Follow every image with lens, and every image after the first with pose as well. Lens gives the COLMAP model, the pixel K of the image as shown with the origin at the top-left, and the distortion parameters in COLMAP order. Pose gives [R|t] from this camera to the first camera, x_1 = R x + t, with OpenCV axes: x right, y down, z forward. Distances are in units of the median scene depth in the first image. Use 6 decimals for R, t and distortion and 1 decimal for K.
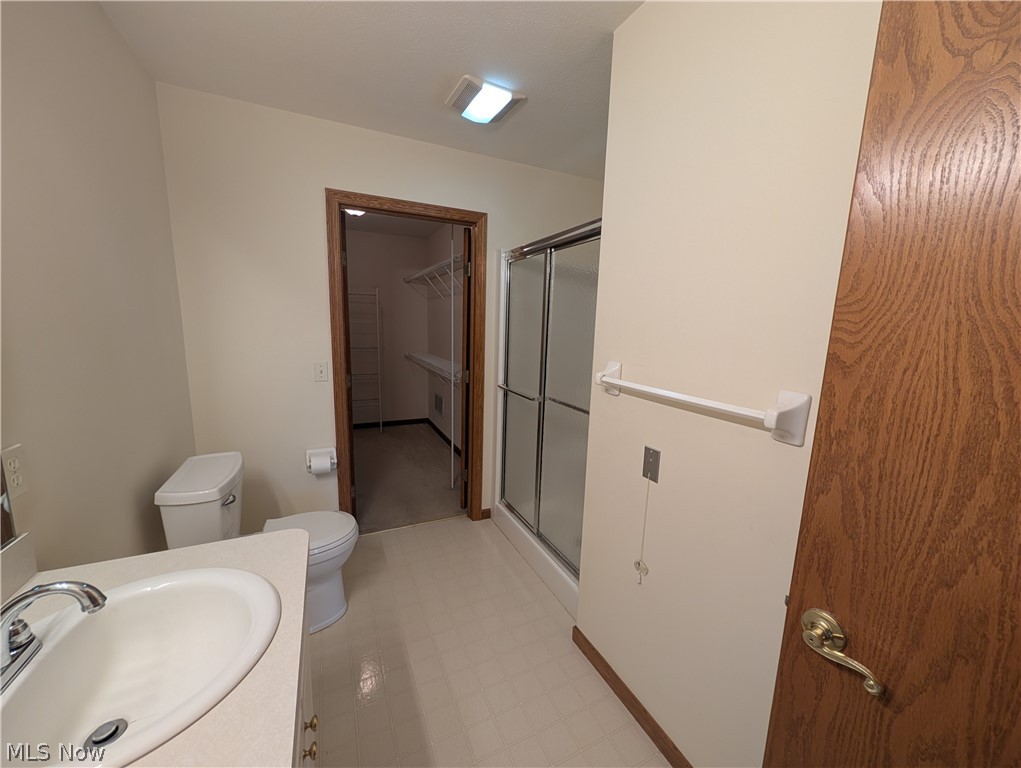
lens RADIAL K [[387.8, 0, 510.5], [0, 387.8, 384.0], [0, 0, 1]] dist [0.001255, 0.000087]
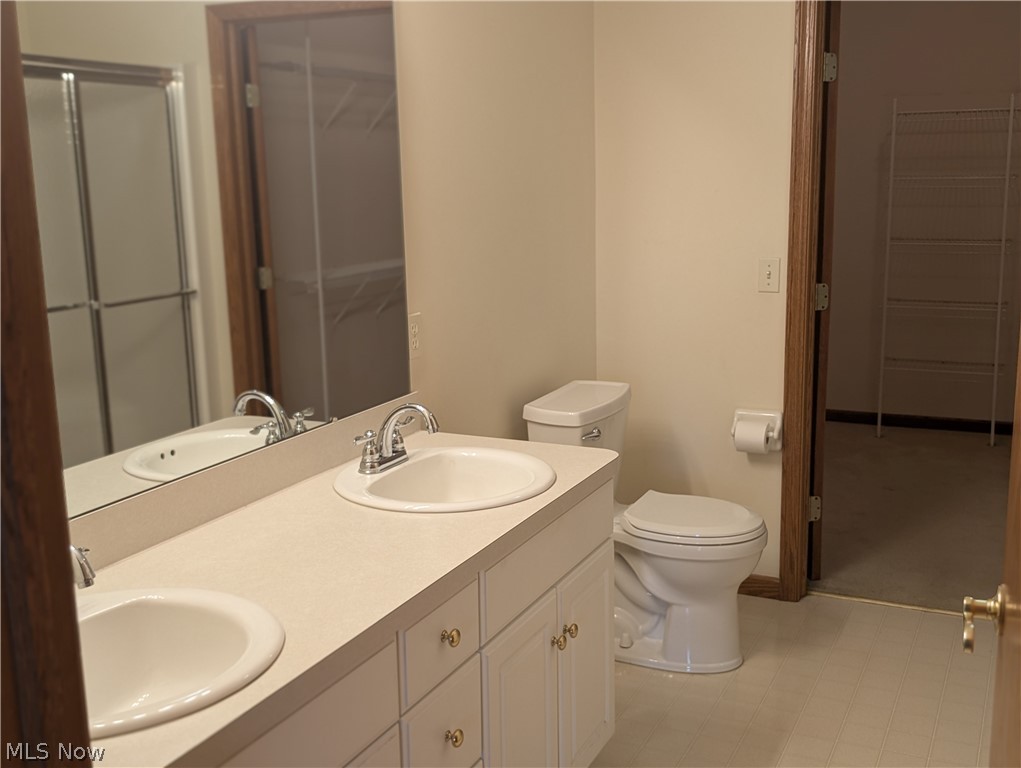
lens RADIAL K [[1117.2, 0, 532.1], [0, 1117.2, 388.4], [0, 0, 1]] dist [0.096097, -0.270361]
pose [[0.640583, 0.113055, -0.759521, 0.562101], [-0.088397, 0.993384, 0.073312, 0.043435], [0.762784, 0.020177, 0.646339, -0.329564]]
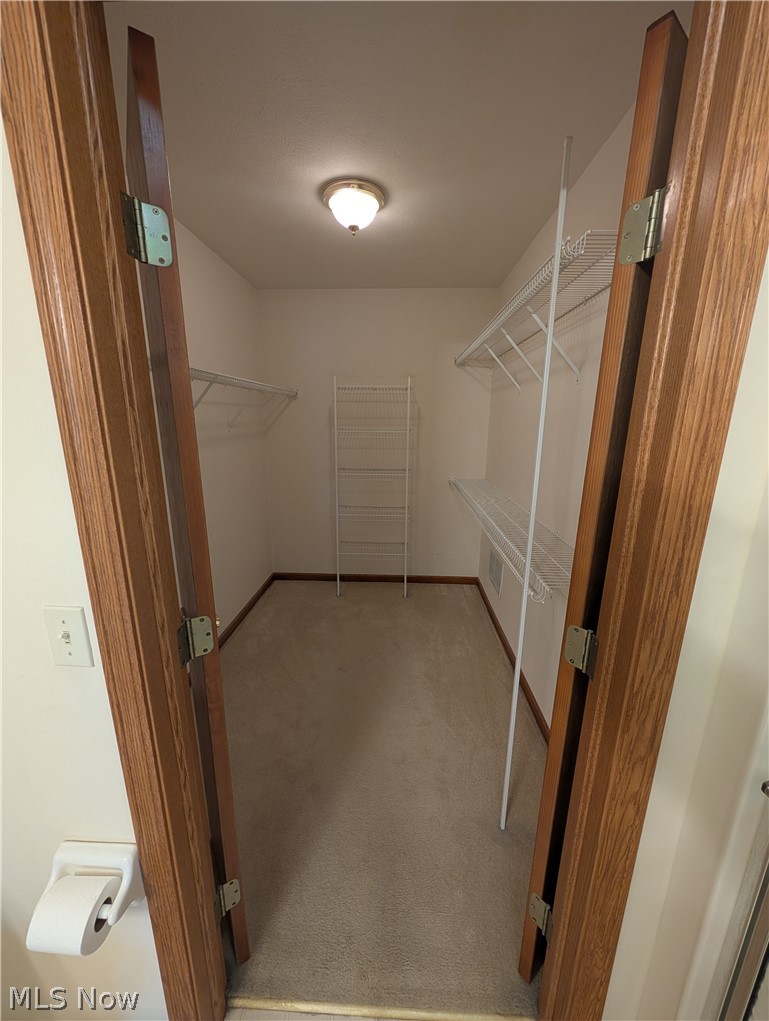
lens RADIAL K [[387.8, 0, 384.5], [0, 387.8, 510.5], [0, 0, 1]] dist [0.001255, 0.000087]
pose [[0.883649, 0.090337, -0.459350, -0.148806], [-0.058947, 0.994866, 0.082257, -0.167243], [0.464423, -0.045609, 0.884438, 0.857855]]
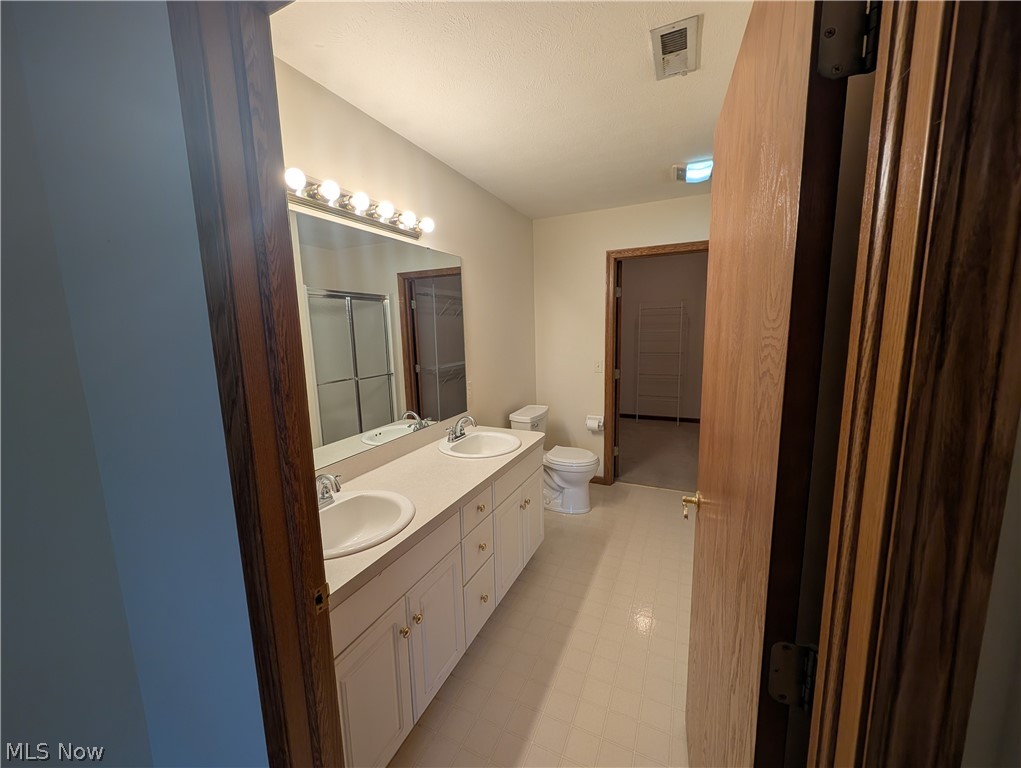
lens RADIAL K [[387.8, 0, 510.5], [0, 387.8, 384.0], [0, 0, 1]] dist [0.001255, 0.000087]
pose [[0.634970, 0.068256, -0.769516, 0.501804], [-0.081061, 0.996477, 0.021500, 0.034247], [0.768272, 0.048726, 0.638266, -0.274126]]
